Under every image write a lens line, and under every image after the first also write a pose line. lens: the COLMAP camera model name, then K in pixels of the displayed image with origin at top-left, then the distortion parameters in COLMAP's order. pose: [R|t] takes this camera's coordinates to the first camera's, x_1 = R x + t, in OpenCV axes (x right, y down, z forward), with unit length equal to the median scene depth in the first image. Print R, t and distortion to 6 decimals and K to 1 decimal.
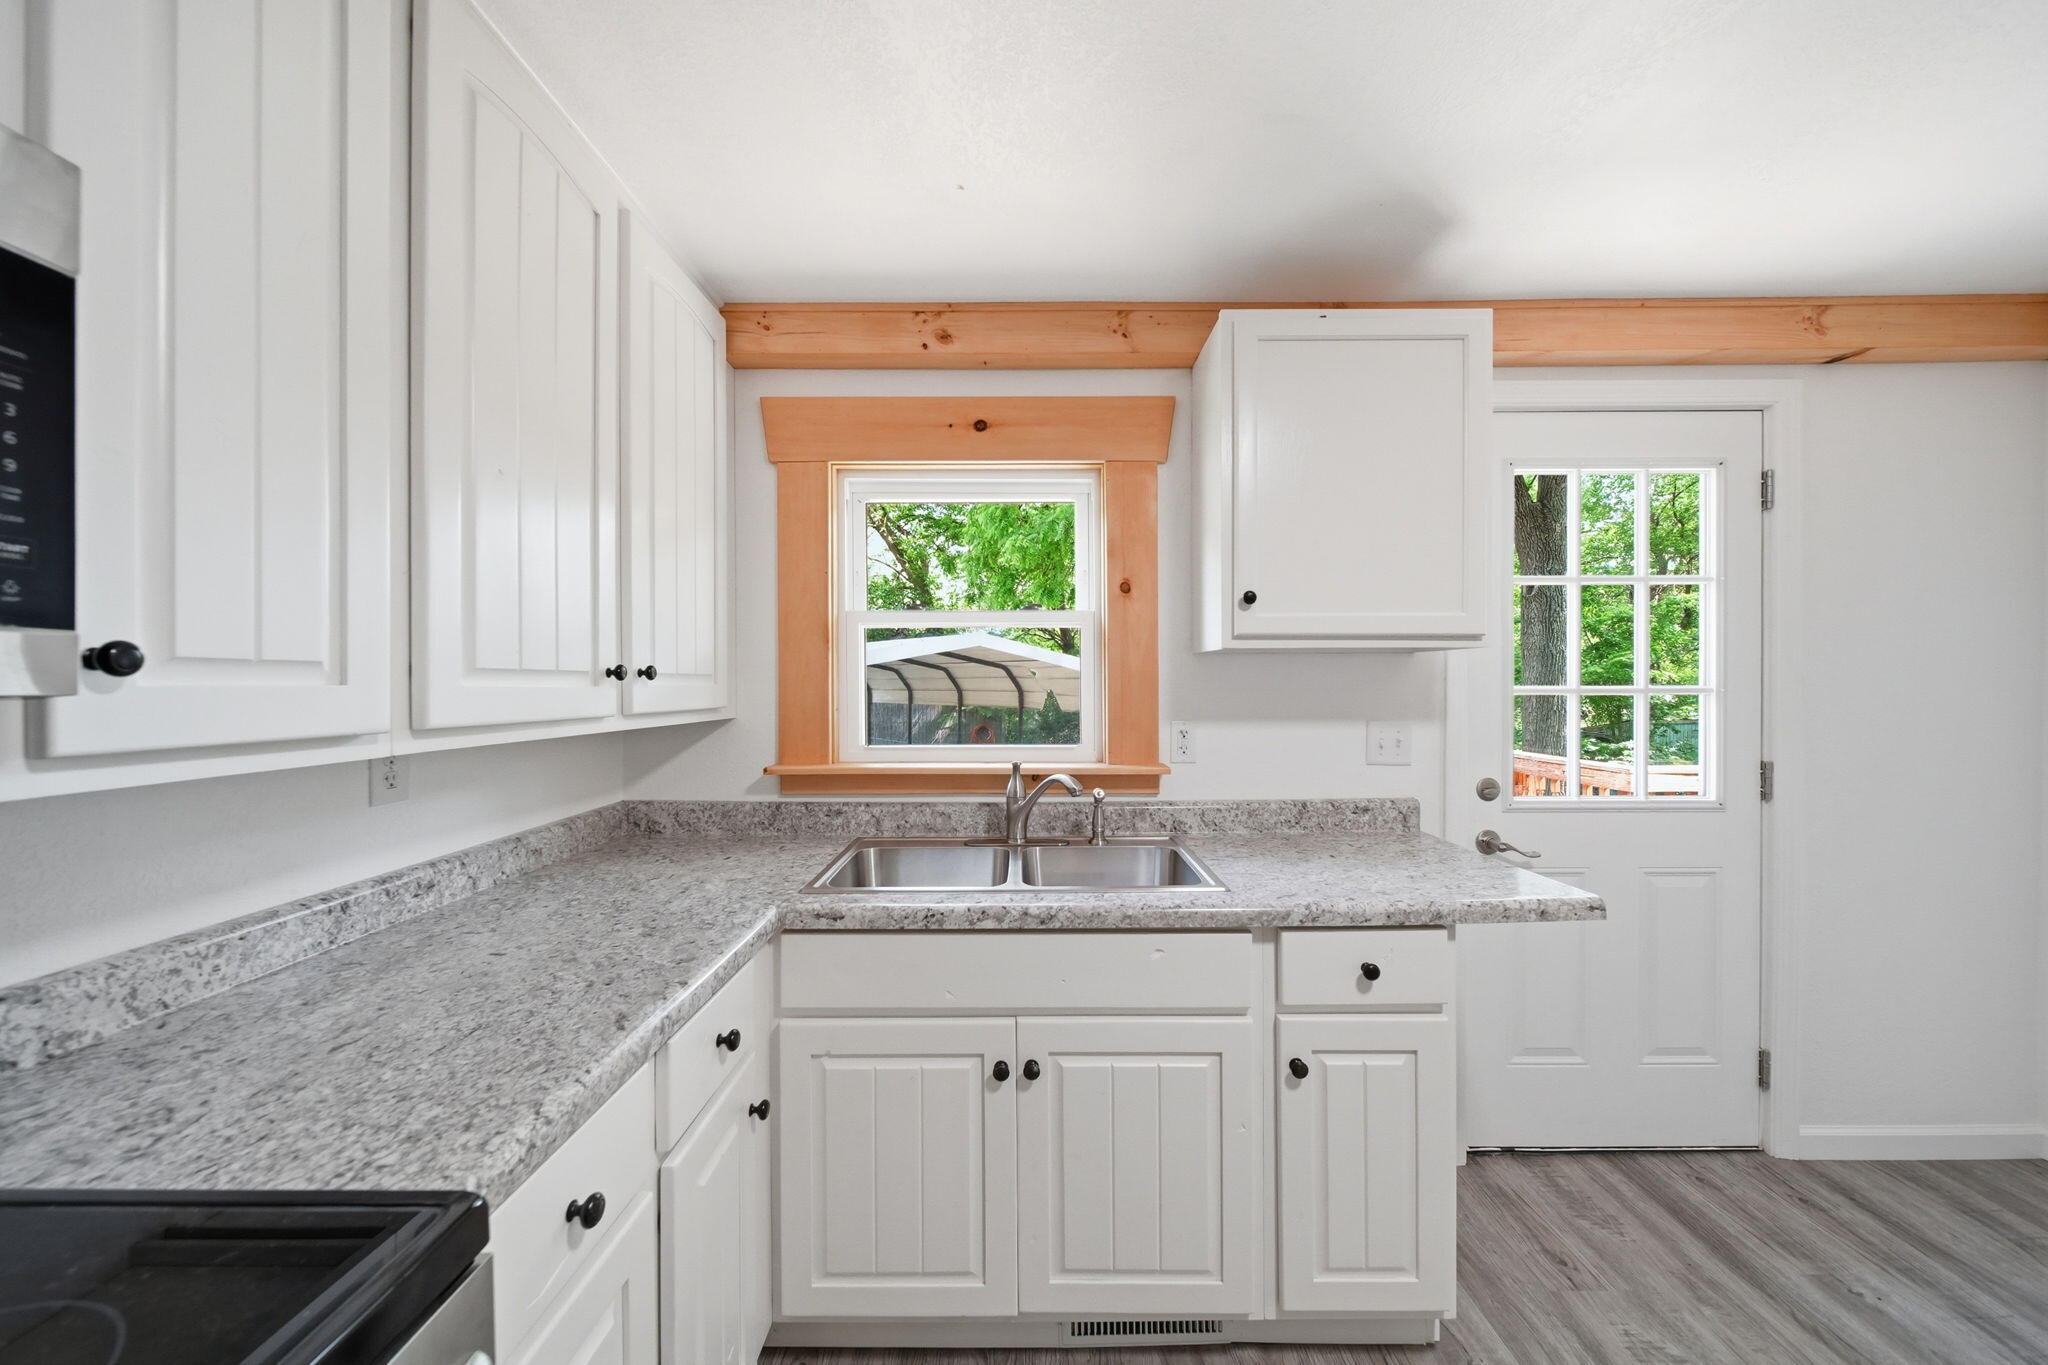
lens RADIAL K [[727.5, 0, 1019.5], [0, 727.5, 683.6], [0, 0, 1]] dist [-0.001852, -0.000151]
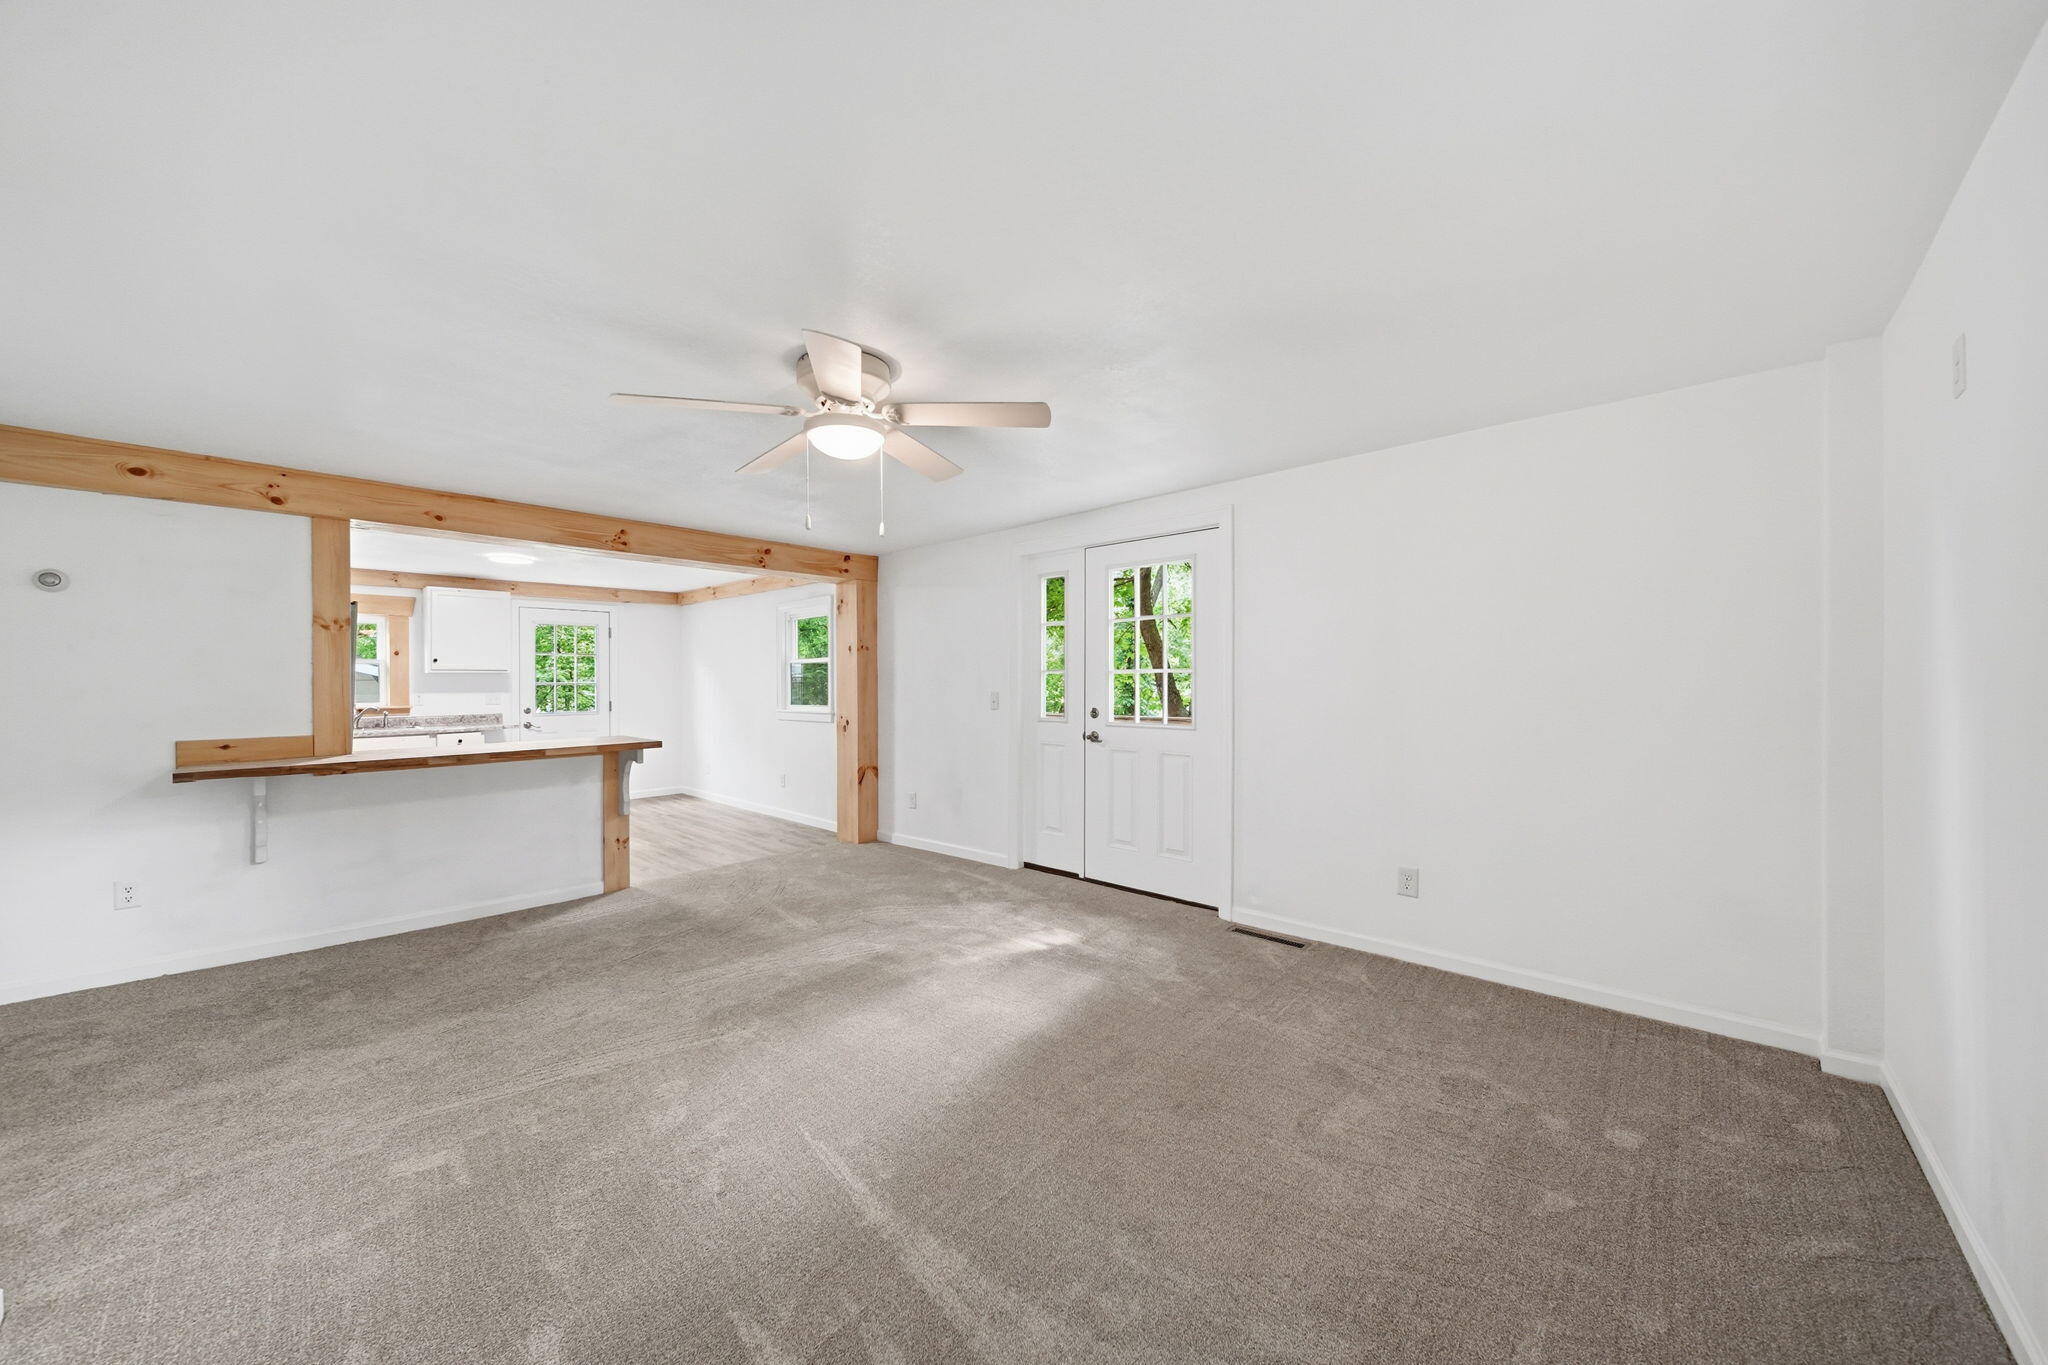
lens RADIAL K [[727.5, 0, 1026.1], [0, 727.5, 677.8], [0, 0, 1]] dist [-0.001852, -0.000151]
pose [[0.676445, 0.004129, 0.736481, -0.358152], [0.004266, 0.999946, -0.009524, 0.026296], [-0.736481, 0.009584, 0.676391, -3.409968]]
